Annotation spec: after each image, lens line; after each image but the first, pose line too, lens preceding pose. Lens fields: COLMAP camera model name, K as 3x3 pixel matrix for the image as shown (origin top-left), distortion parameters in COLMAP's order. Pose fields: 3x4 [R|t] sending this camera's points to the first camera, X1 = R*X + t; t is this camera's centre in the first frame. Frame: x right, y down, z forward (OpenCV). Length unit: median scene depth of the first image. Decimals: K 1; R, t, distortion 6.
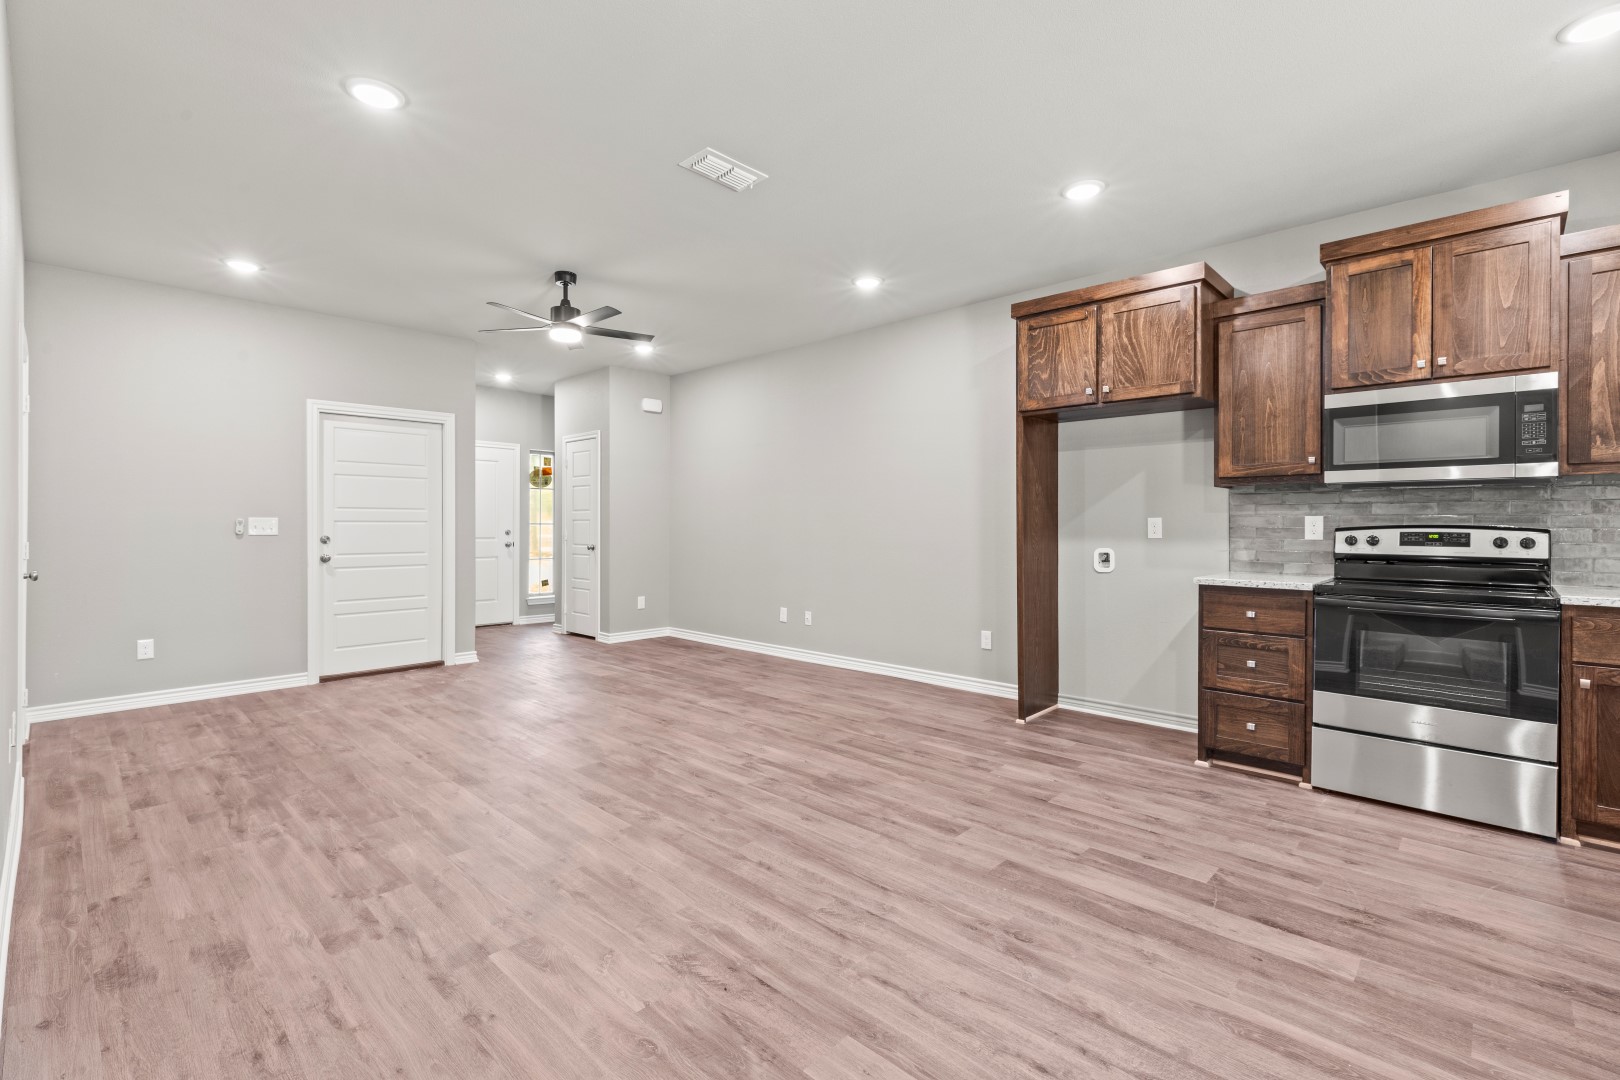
lens RADIAL K [[723.6, 0, 807.6], [0, 723.6, 525.4], [0, 0, 1]] dist [0.003354, -0.000707]
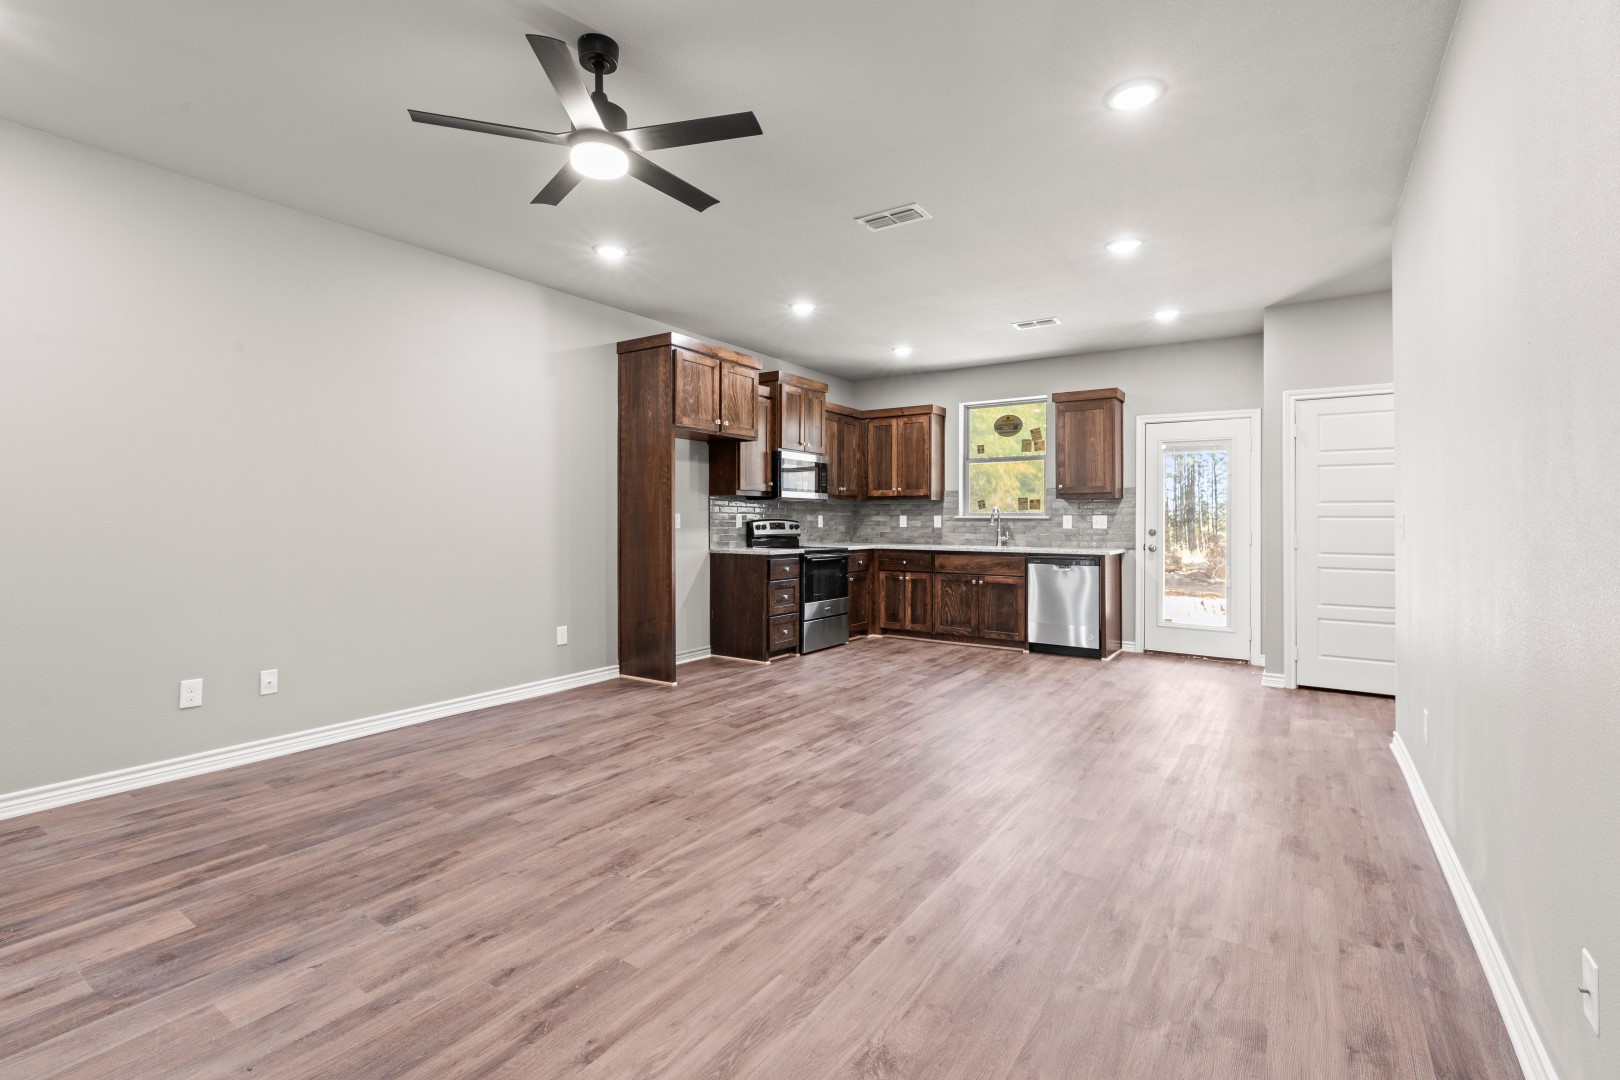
lens RADIAL K [[723.6, 0, 805.6], [0, 723.6, 506.3], [0, 0, 1]] dist [0.003354, -0.000707]
pose [[-0.160362, 0.015594, 0.986935, -1.104994], [-0.002595, 0.999865, -0.016220, -0.003208], [-0.987055, -0.005162, -0.160300, 1.174580]]
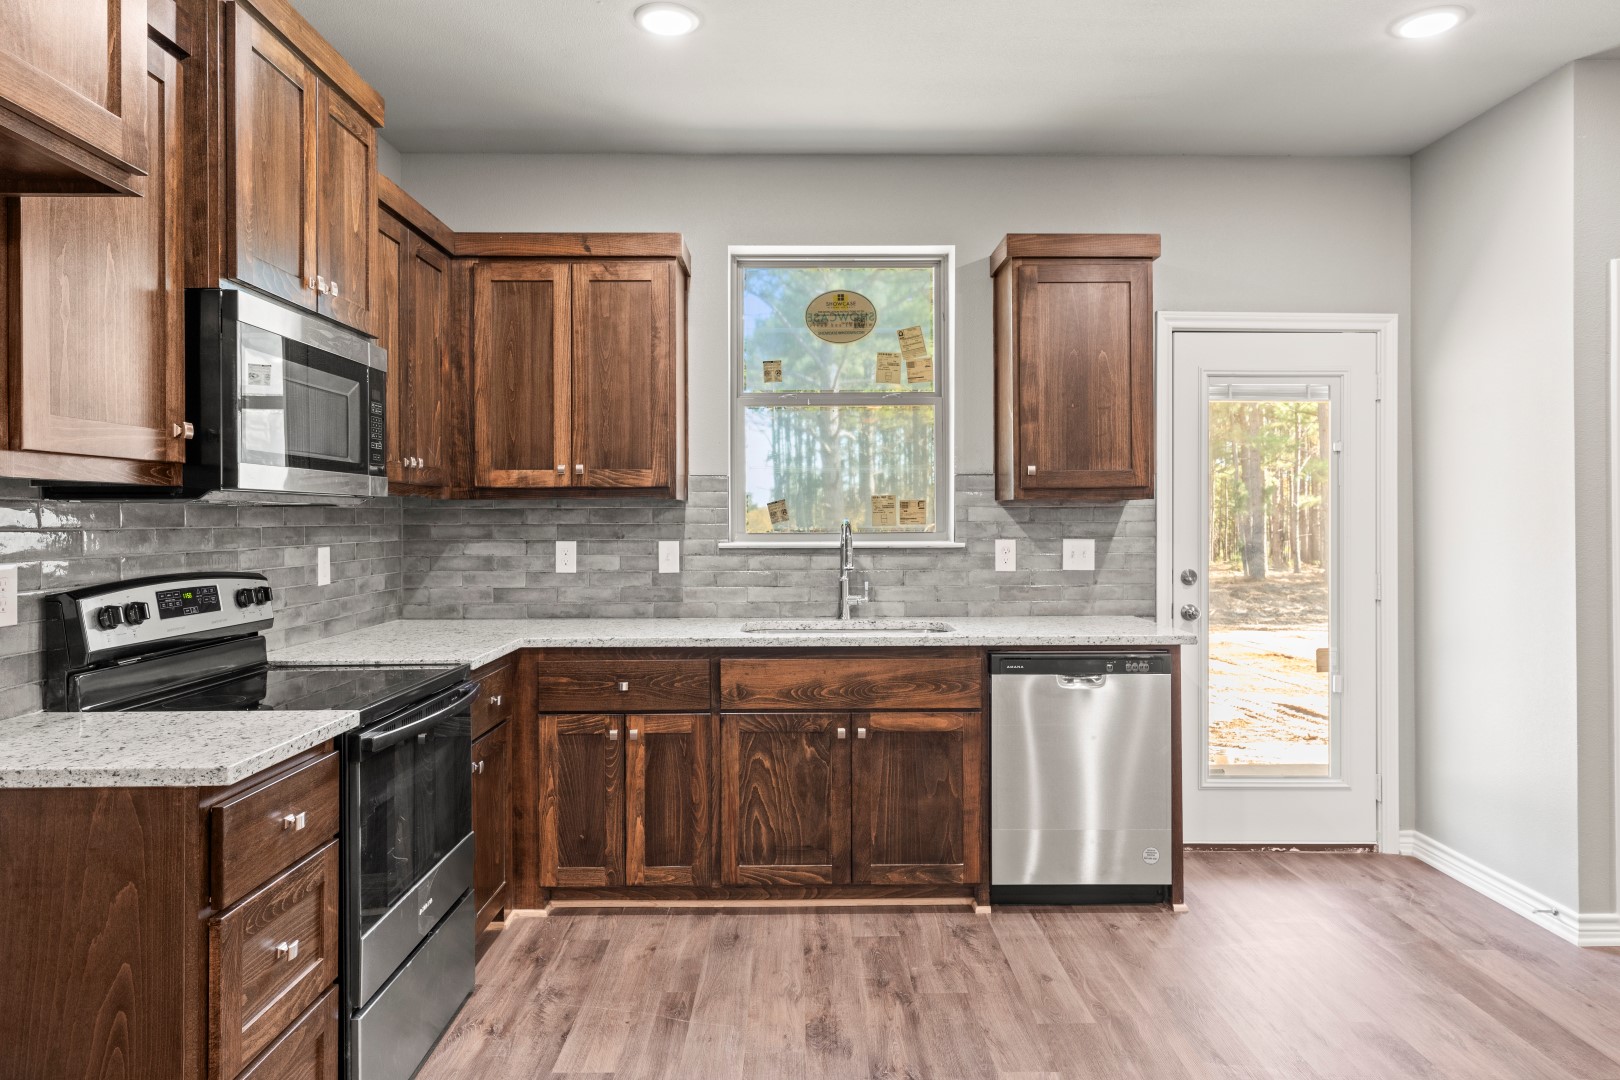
lens RADIAL K [[1020.9, 0, 806.9], [0, 1020.9, 511.7], [0, 0, 1]] dist [0.005754, 0.001725]
pose [[-0.694679, 0.004134, 0.719308, 0.022542], [0.002017, 0.999991, -0.003799, -0.038883], [-0.719317, -0.001188, -0.694681, 1.119753]]
